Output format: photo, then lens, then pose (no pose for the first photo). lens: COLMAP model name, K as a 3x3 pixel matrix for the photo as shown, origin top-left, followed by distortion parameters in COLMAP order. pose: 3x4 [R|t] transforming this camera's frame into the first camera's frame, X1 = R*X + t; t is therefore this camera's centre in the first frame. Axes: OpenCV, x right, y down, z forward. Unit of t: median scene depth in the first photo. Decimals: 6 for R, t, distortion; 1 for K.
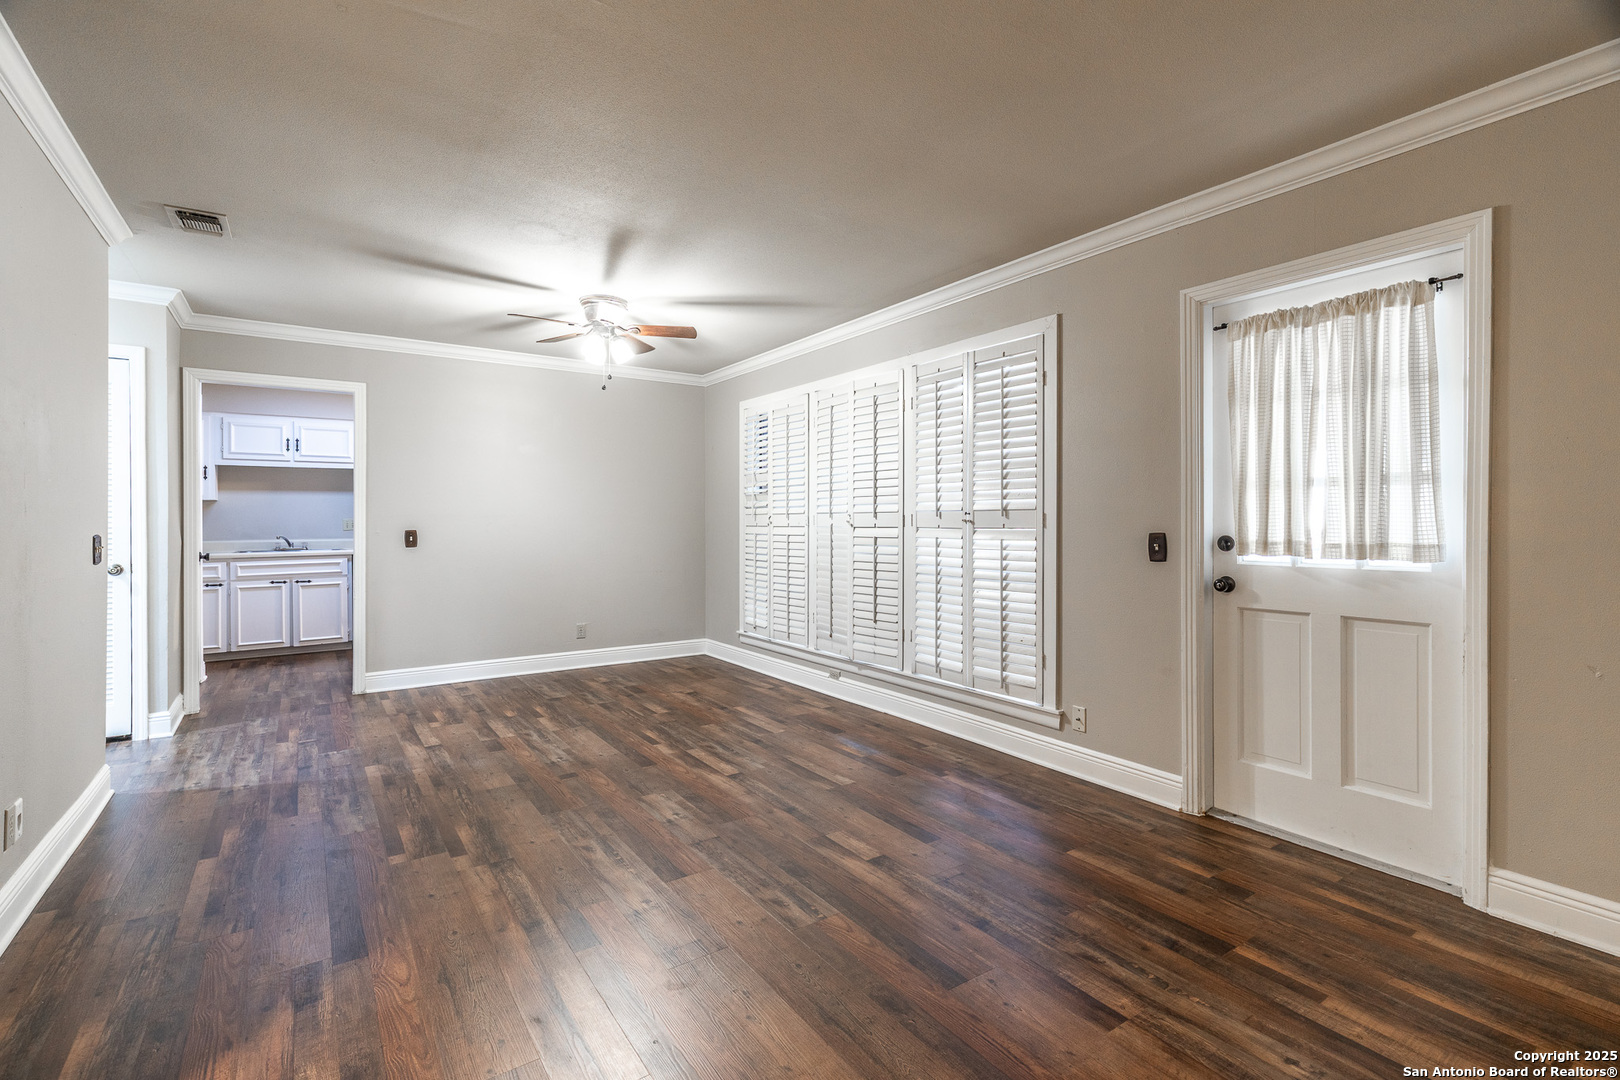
lens RADIAL K [[731.1, 0, 824.7], [0, 731.1, 527.1], [0, 0, 1]] dist [0.011115, -0.002684]
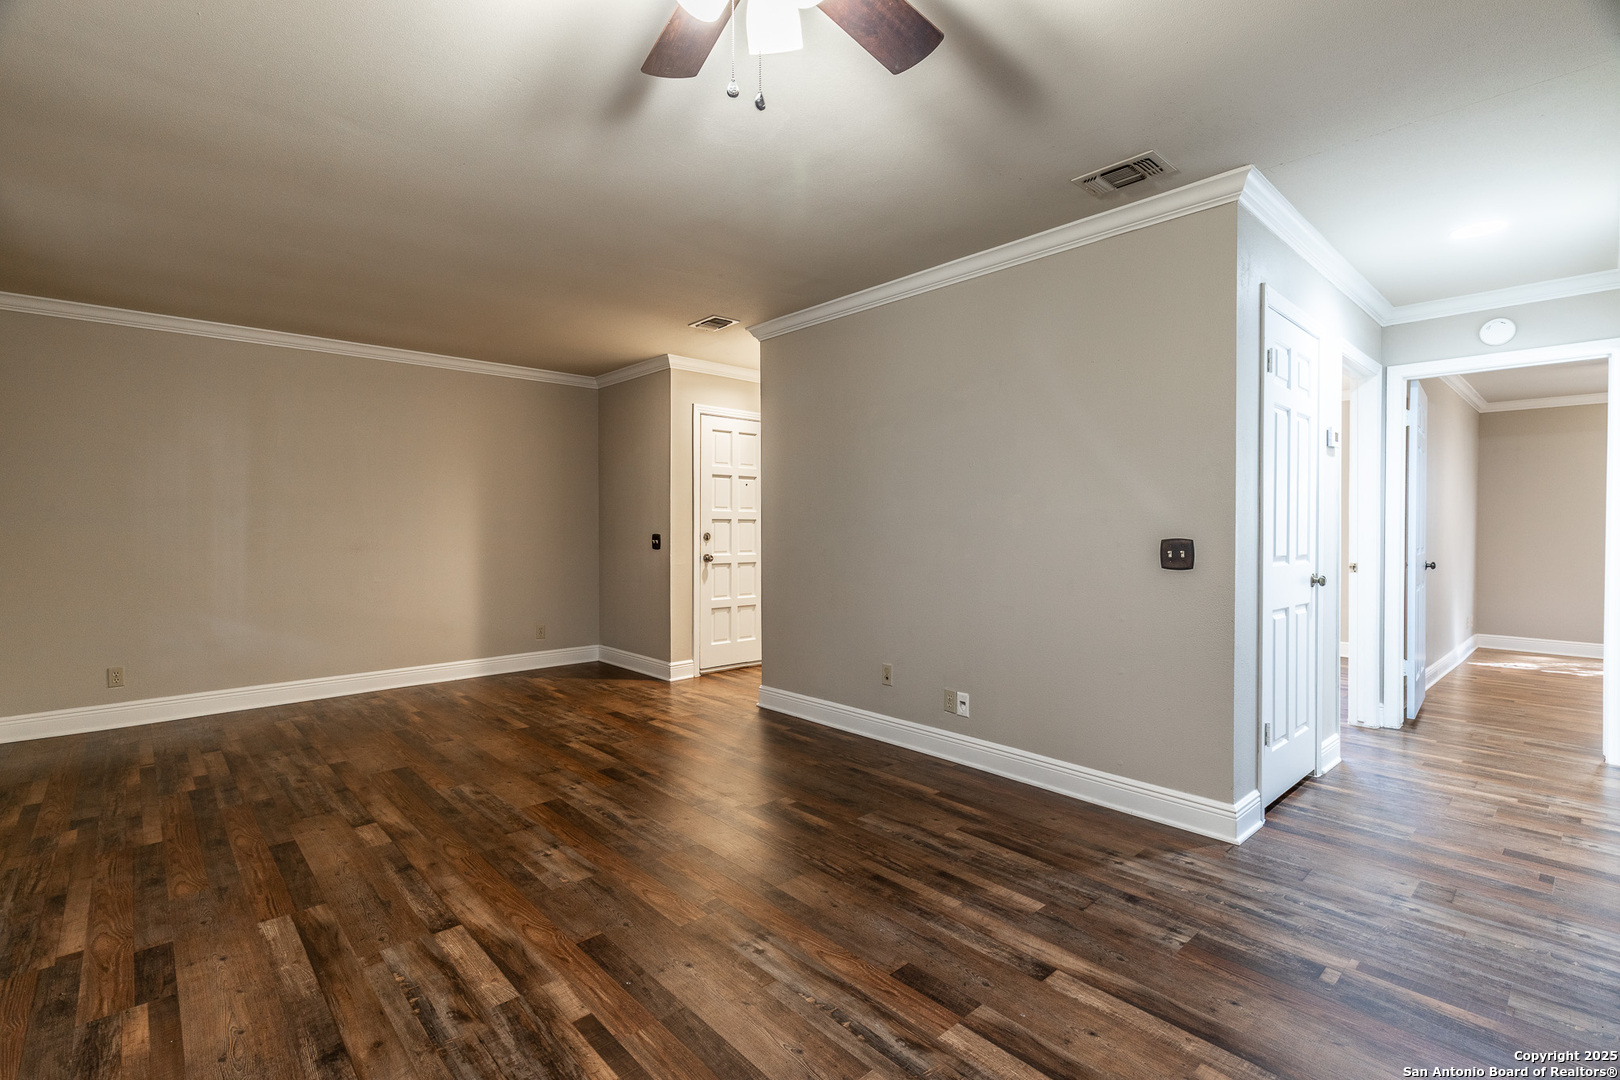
lens RADIAL K [[771.9, 0, 852.4], [0, 771.9, 532.6], [0, 0, 1]] dist [0.003405, 0.001865]
pose [[-0.988237, 0.003335, -0.152893, -0.365208], [0.001000, 0.999882, 0.015347, -0.012779], [0.152926, 0.015013, -0.988124, 1.693908]]
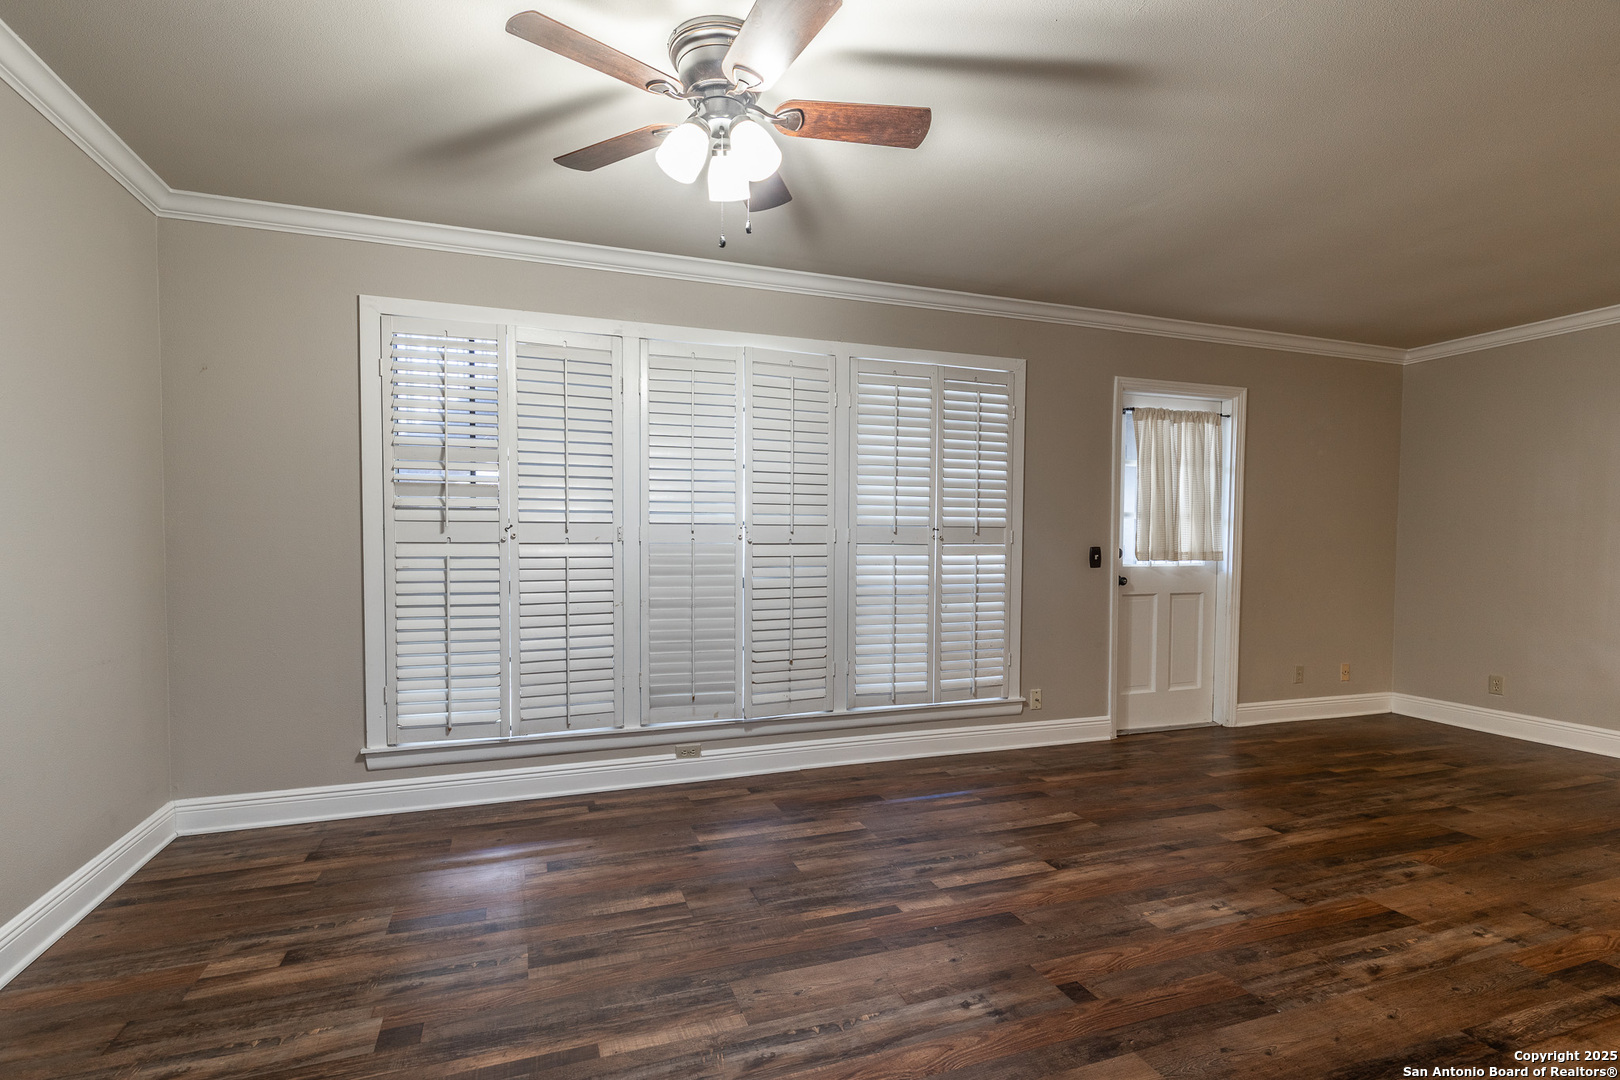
lens RADIAL K [[731.1, 0, 771.3], [0, 731.1, 560.2], [0, 0, 1]] dist [0.011115, -0.002684]
pose [[0.297690, -0.026715, 0.954289, -0.932910], [0.001473, 0.999620, 0.027524, -0.004537], [-0.954661, -0.006788, 0.297617, 1.045863]]
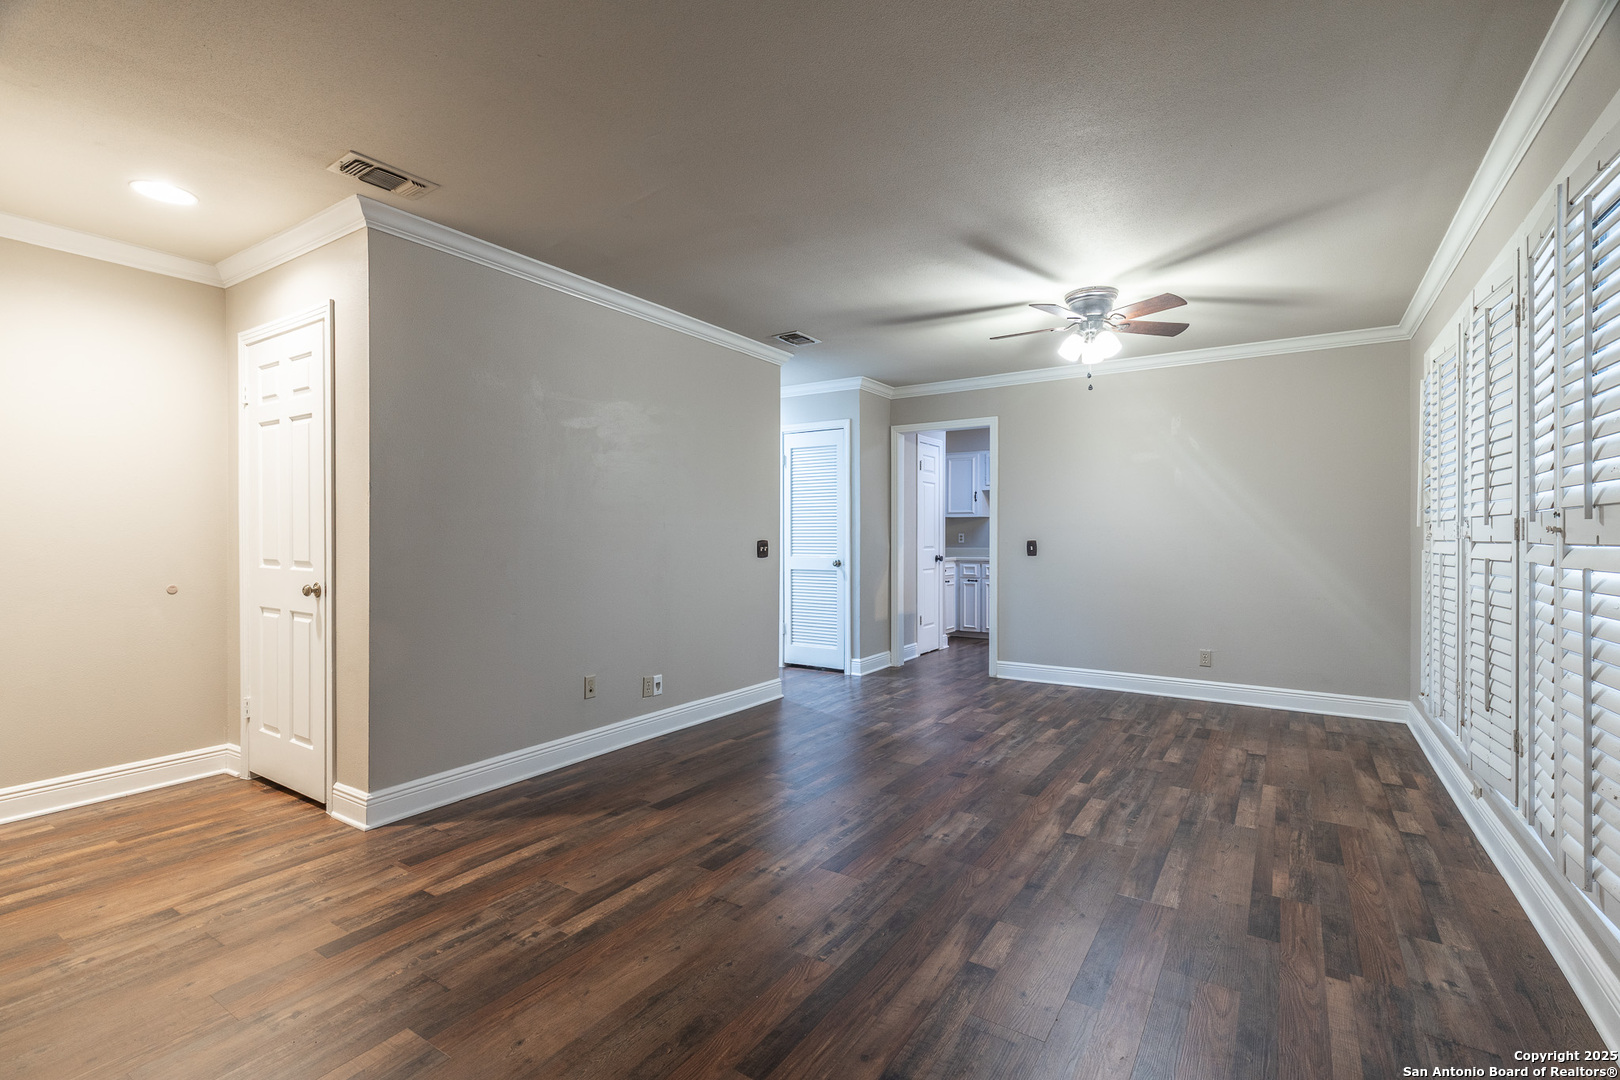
lens RADIAL K [[731.1, 0, 799.8], [0, 731.1, 537.4], [0, 0, 1]] dist [0.011115, -0.002684]
pose [[0.375506, 0.004985, -0.926806, 0.527002], [-0.008398, 0.999963, 0.001976, -0.000165], [0.926782, 0.007042, 0.375534, 0.390989]]
